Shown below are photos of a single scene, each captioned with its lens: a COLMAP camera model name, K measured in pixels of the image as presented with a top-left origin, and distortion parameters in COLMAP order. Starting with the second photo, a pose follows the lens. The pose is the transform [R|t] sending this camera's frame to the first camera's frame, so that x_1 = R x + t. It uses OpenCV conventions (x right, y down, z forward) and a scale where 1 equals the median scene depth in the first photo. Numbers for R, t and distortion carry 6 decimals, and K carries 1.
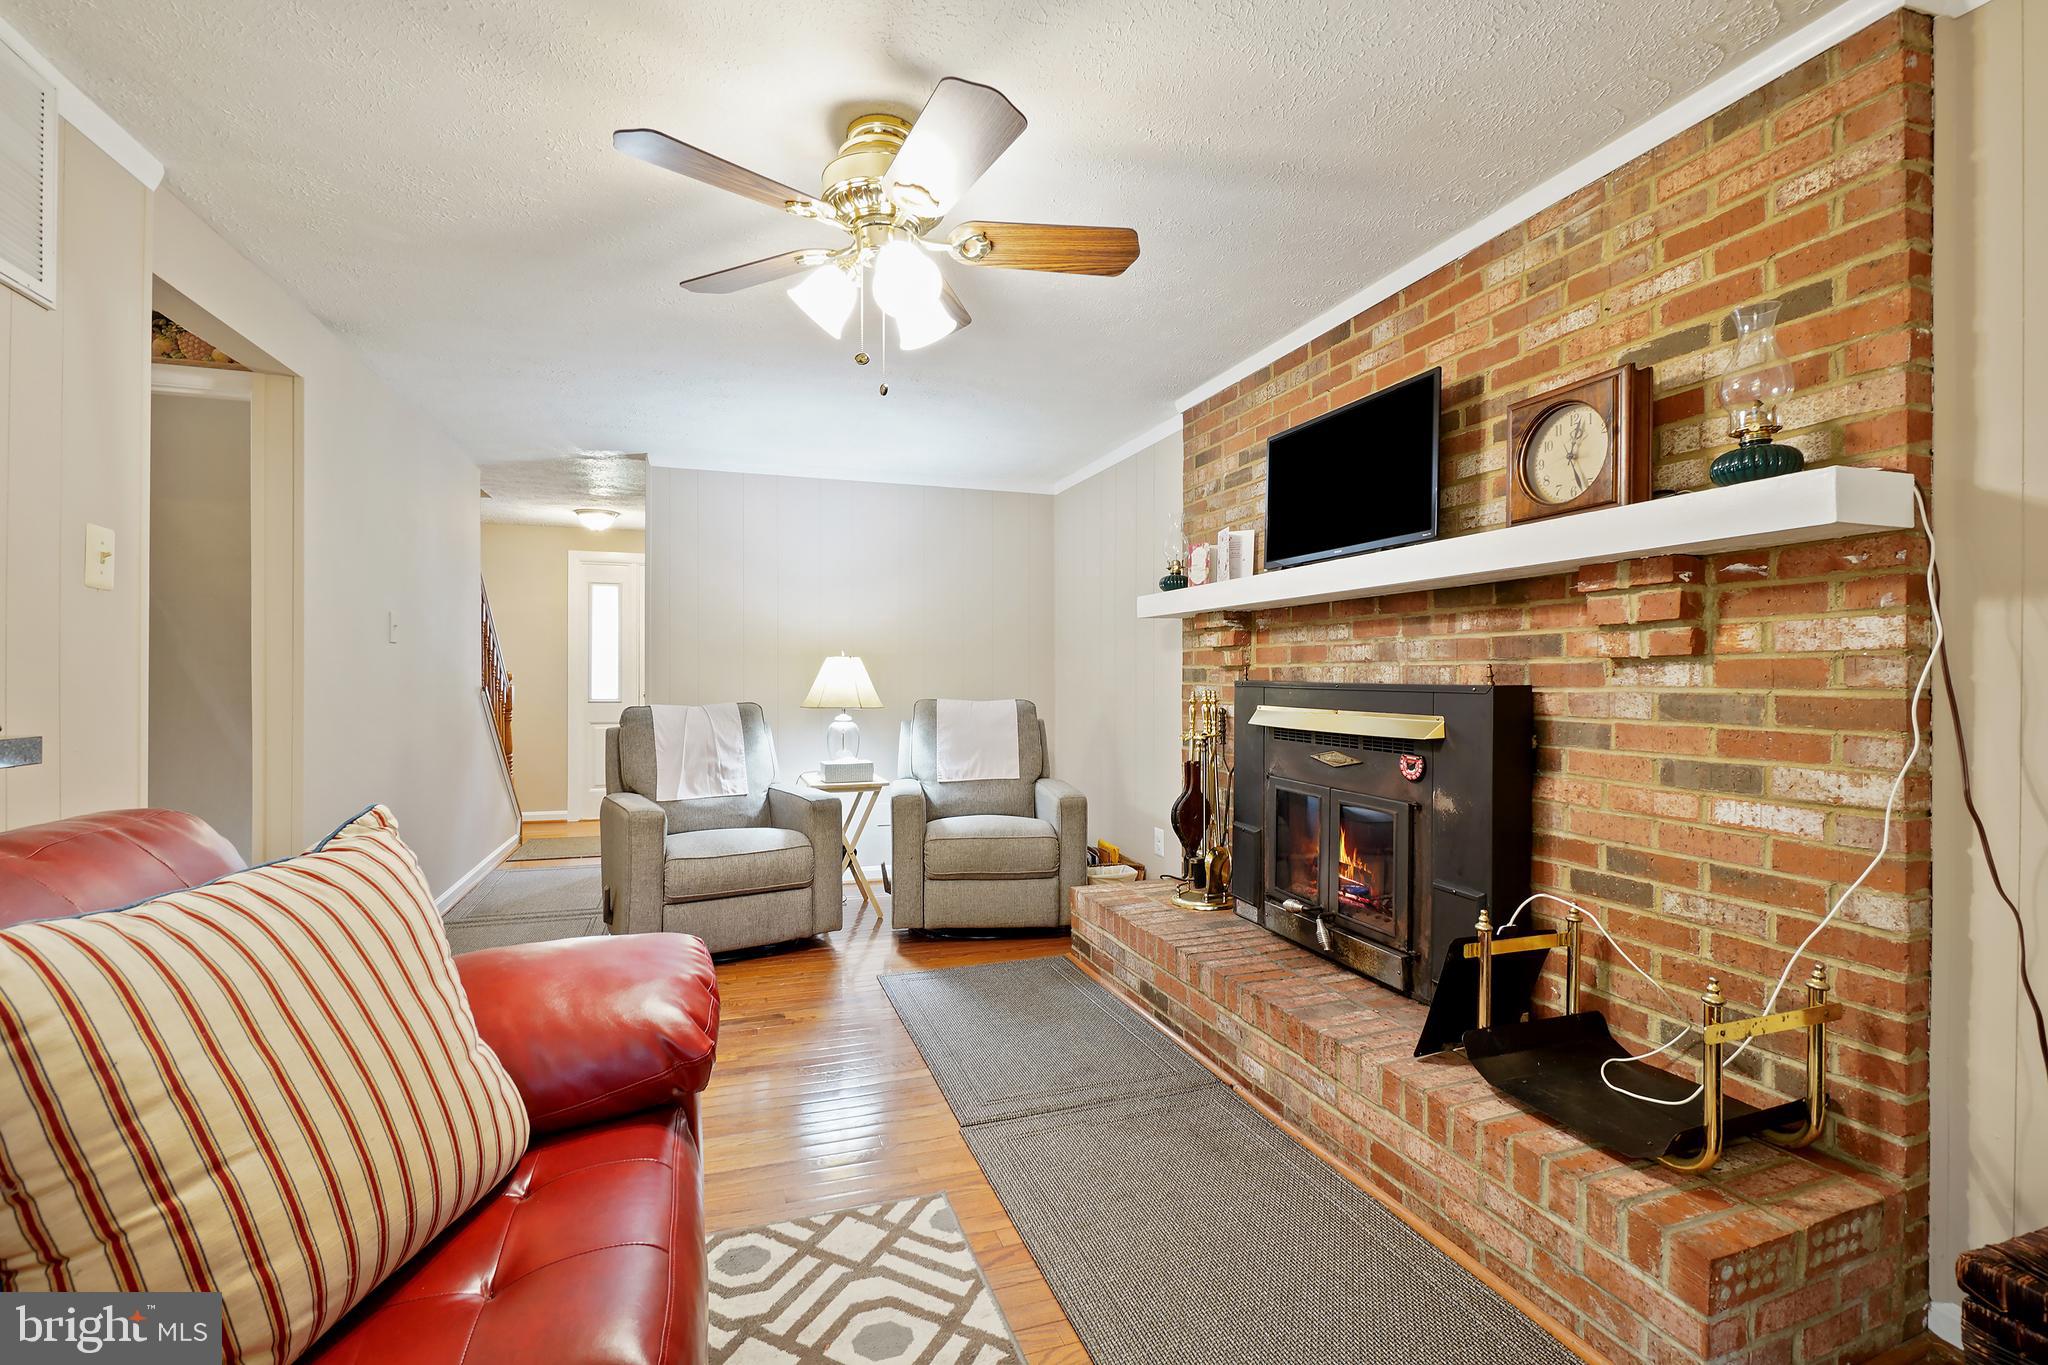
lens RADIAL K [[892.2, 0, 1010.2], [0, 892.2, 686.6], [0, 0, 1]] dist [0.000089, 0.000060]
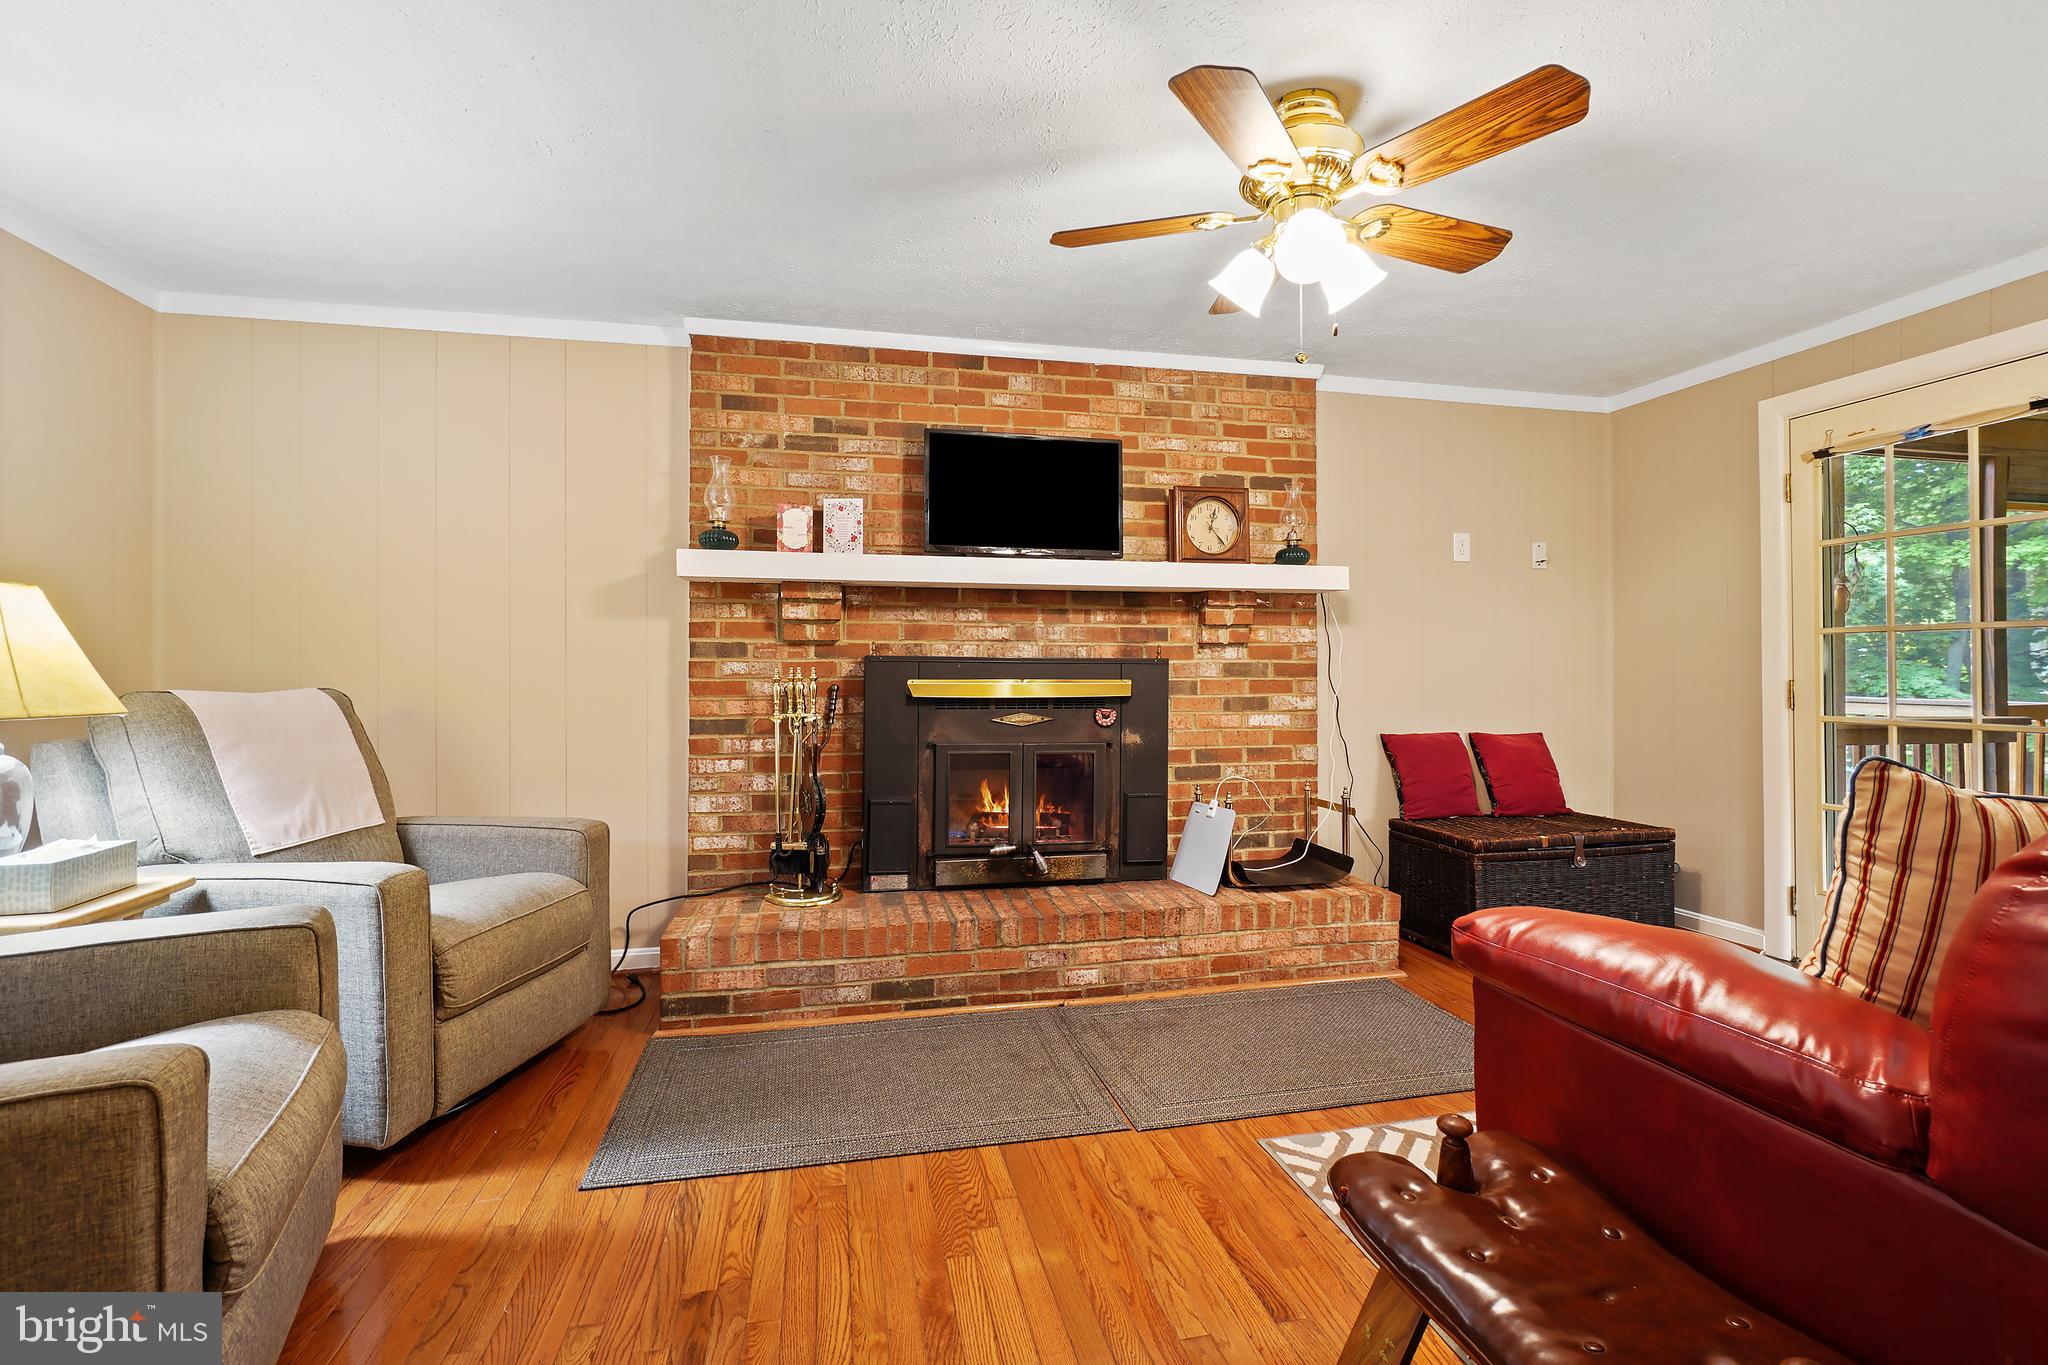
lens RADIAL K [[892.2, 0, 1012.1], [0, 892.2, 668.7], [0, 0, 1]] dist [0.000089, 0.000060]
pose [[0.119923, 0.001229, 0.992782, -0.977250], [0.010721, 0.999939, -0.002533, 0.016629], [-0.992725, 0.010948, 0.119903, 0.993251]]
